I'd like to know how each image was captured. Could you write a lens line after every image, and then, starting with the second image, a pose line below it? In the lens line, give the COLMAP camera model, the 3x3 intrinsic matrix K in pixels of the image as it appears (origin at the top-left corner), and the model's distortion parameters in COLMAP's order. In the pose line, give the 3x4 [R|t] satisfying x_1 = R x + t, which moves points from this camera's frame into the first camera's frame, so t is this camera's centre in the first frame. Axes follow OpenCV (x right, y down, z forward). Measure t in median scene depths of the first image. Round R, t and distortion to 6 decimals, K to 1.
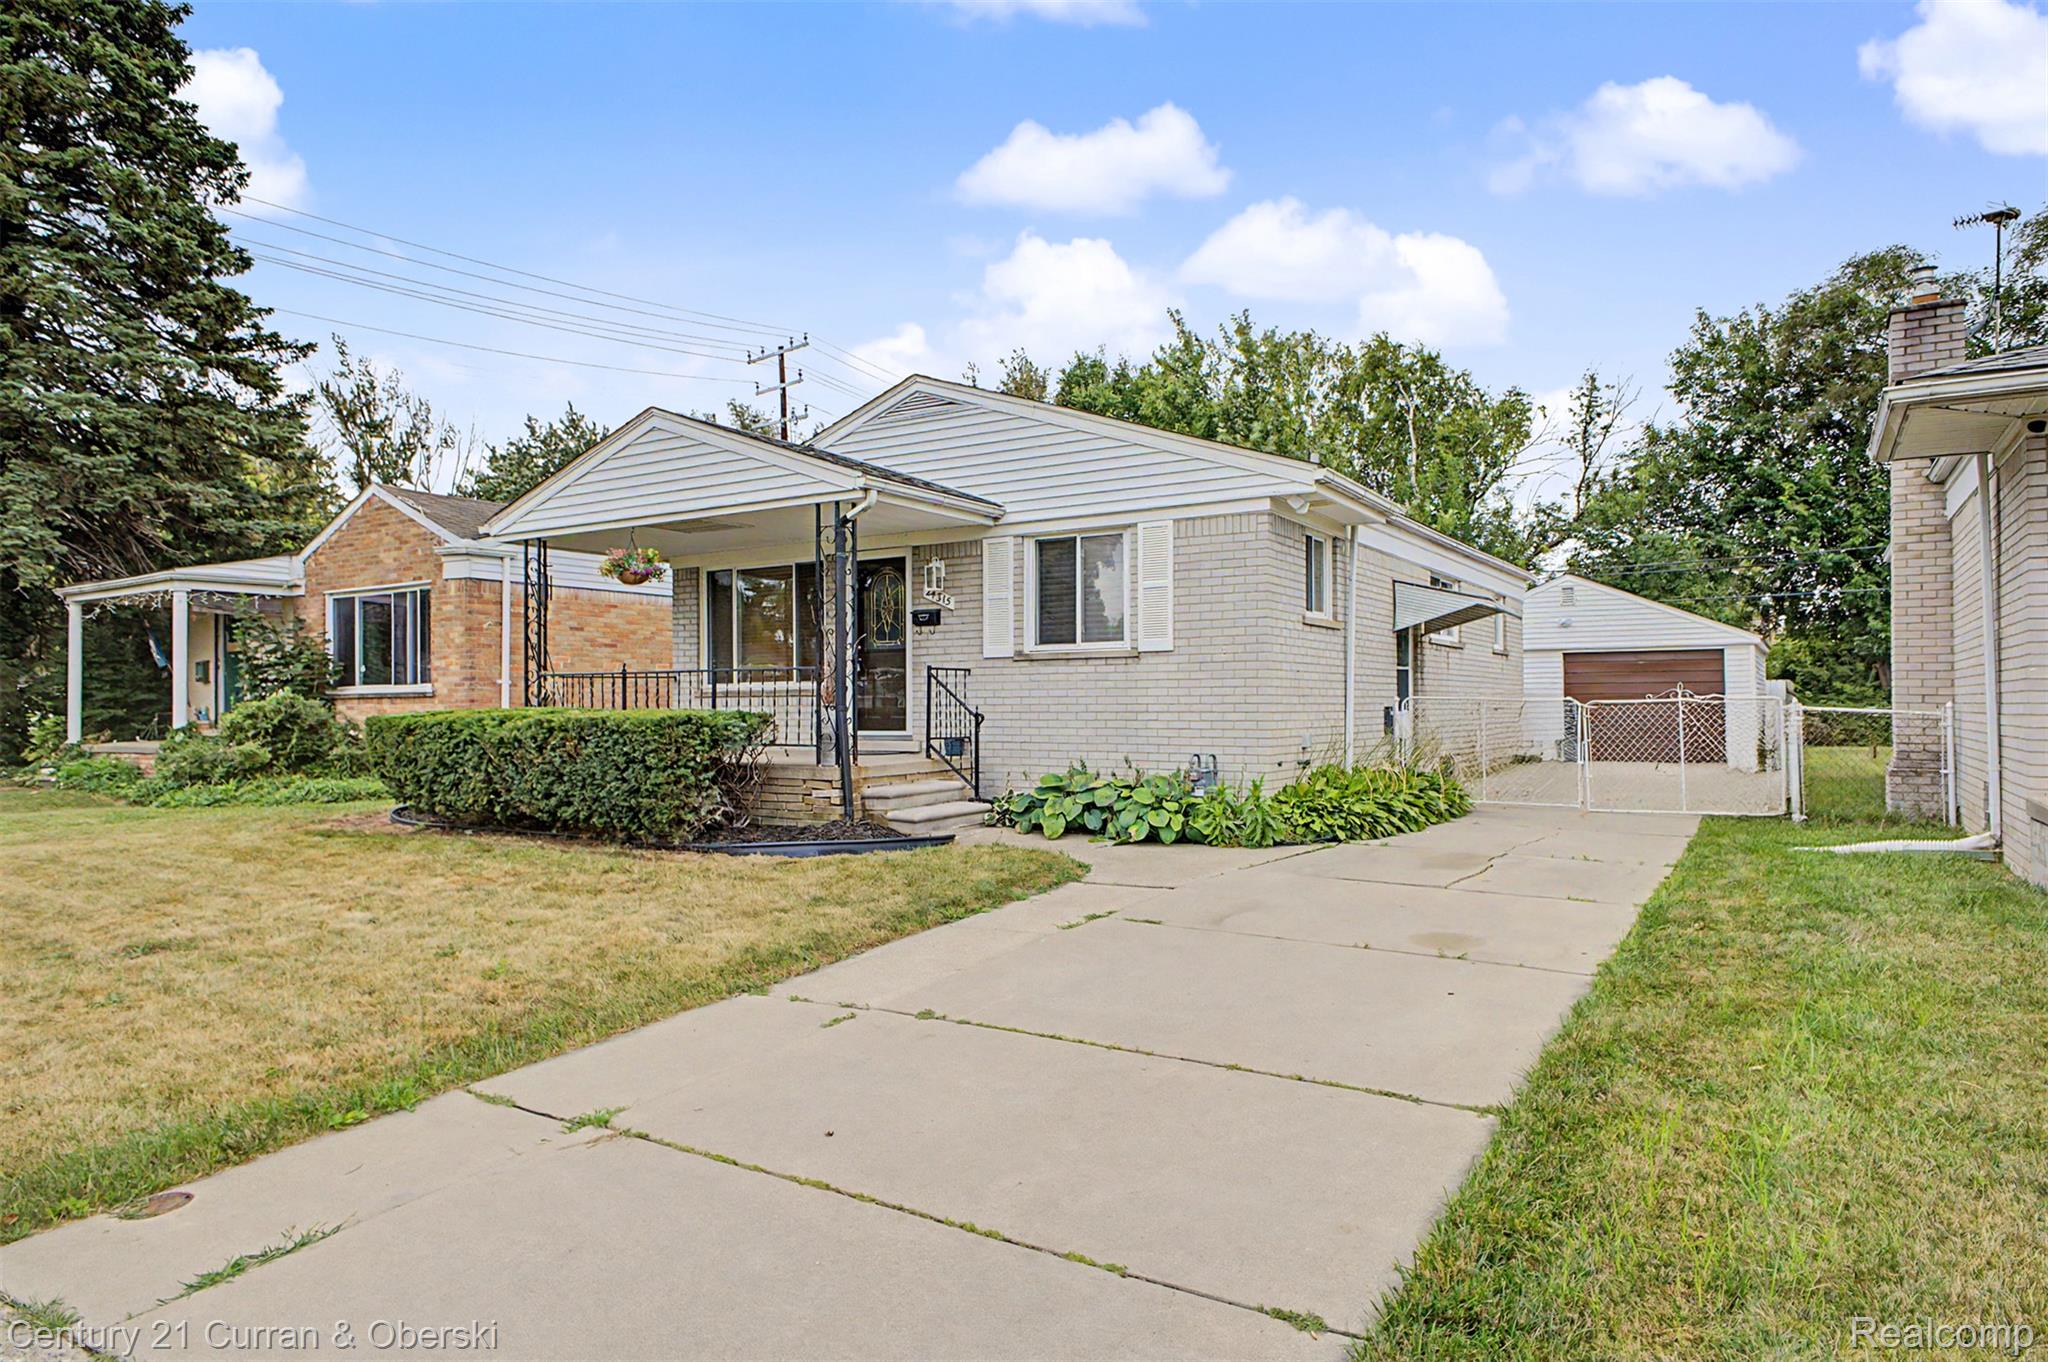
lens RADIAL K [[1215.7, 0, 1029.3], [0, 1215.7, 684.6], [0, 0, 1]] dist [-0.001125, 0.000010]
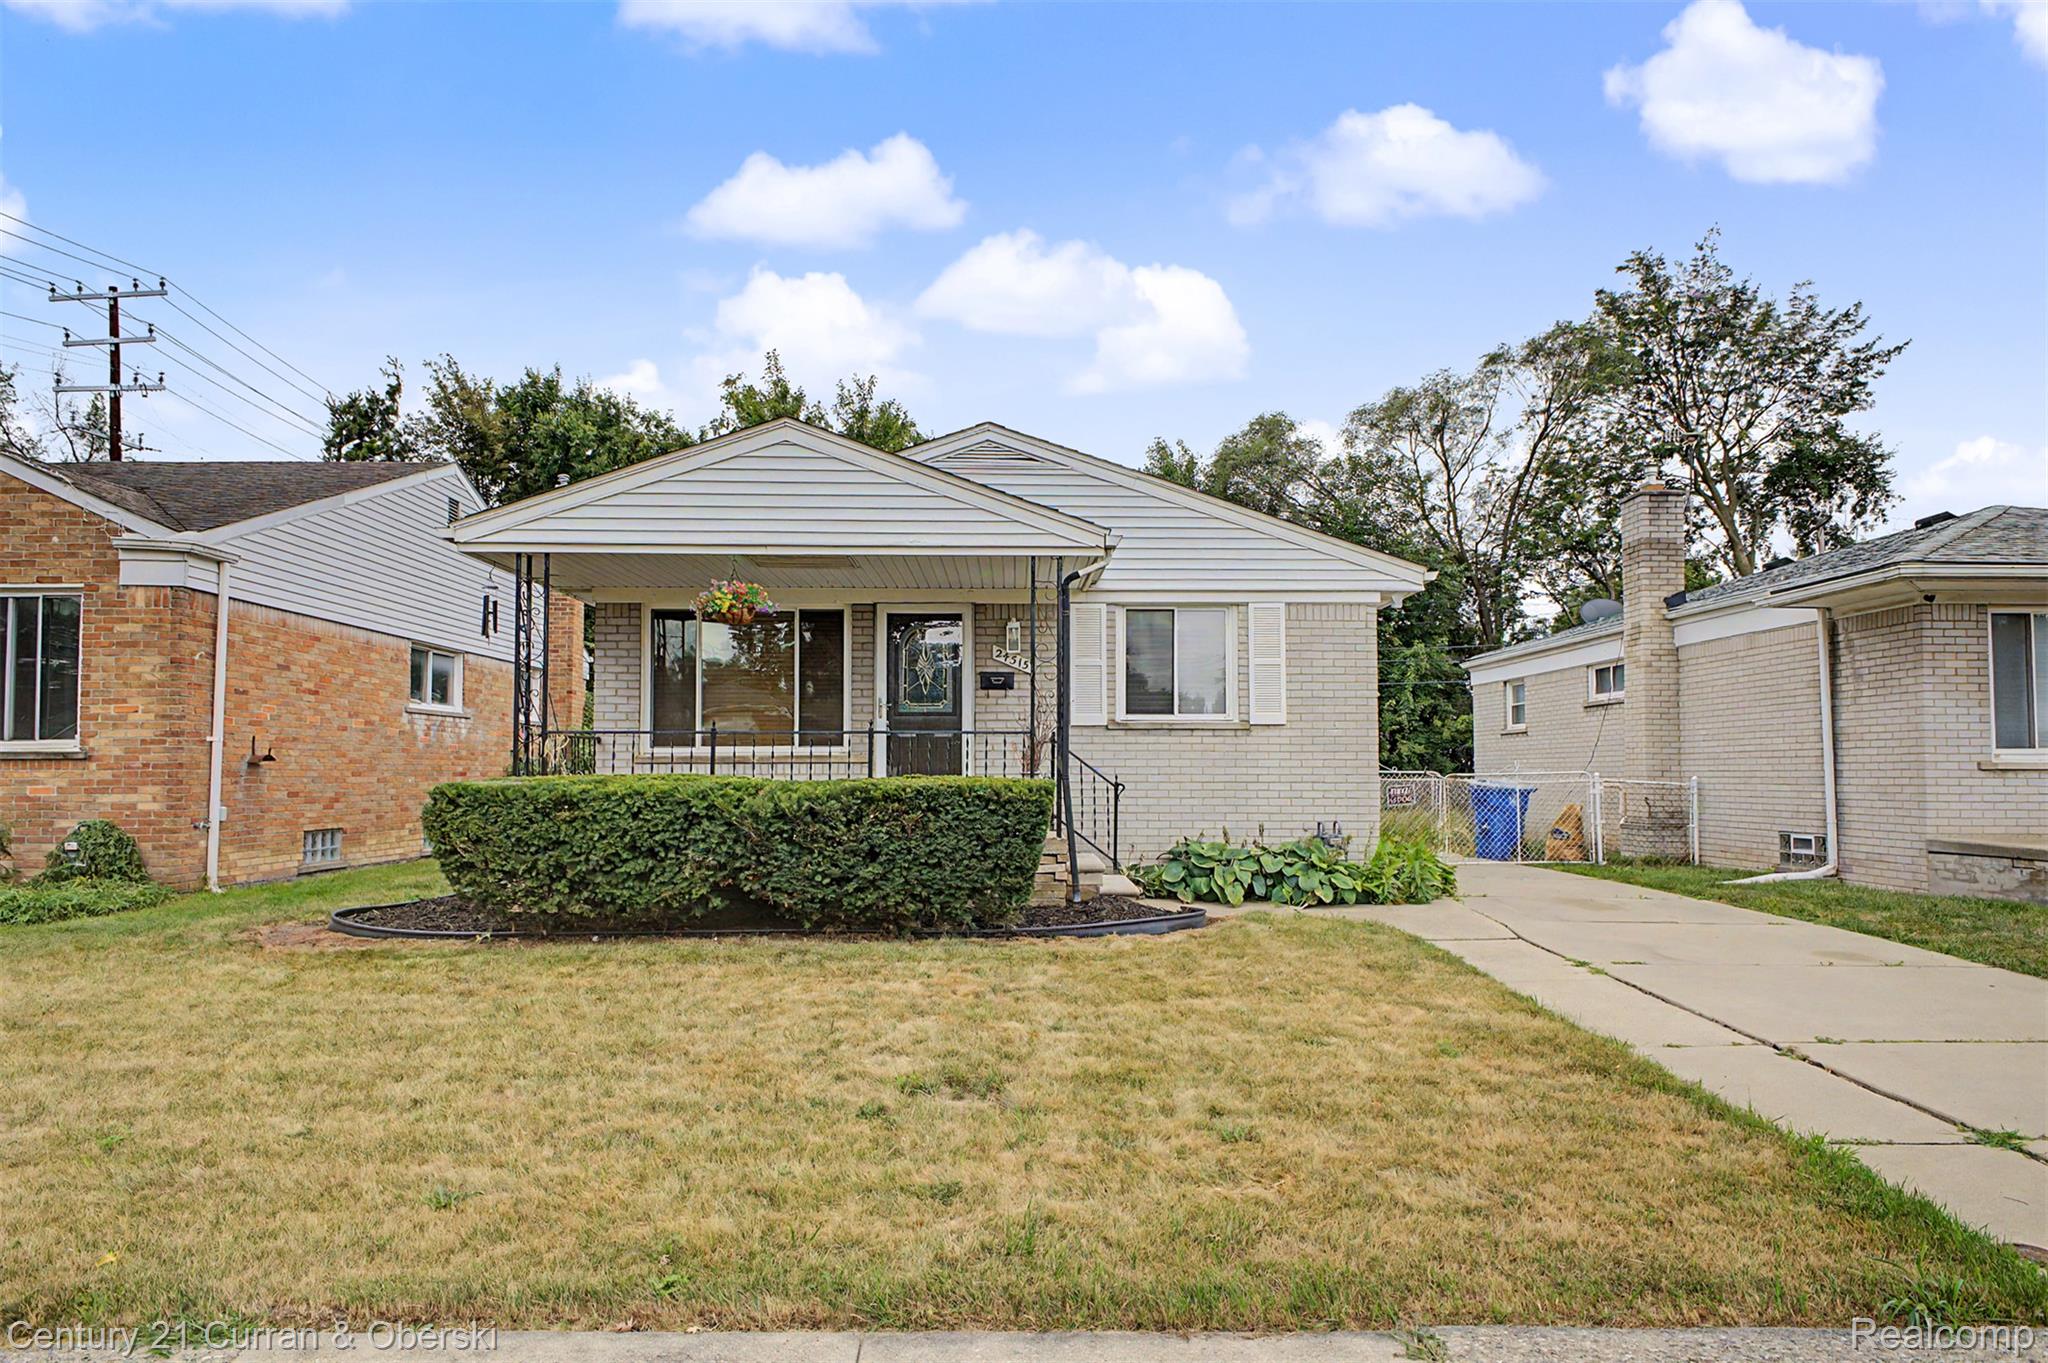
lens RADIAL K [[1298.2, 0, 1028.3], [0, 1298.2, 688.6], [0, 0, 1]] dist [0.015713, -0.000413]
pose [[0.829178, 0.043286, 0.557306, -0.655205], [-0.012945, 0.998217, -0.058272, 0.009277], [-0.558835, 0.041104, 0.828260, 0.164886]]
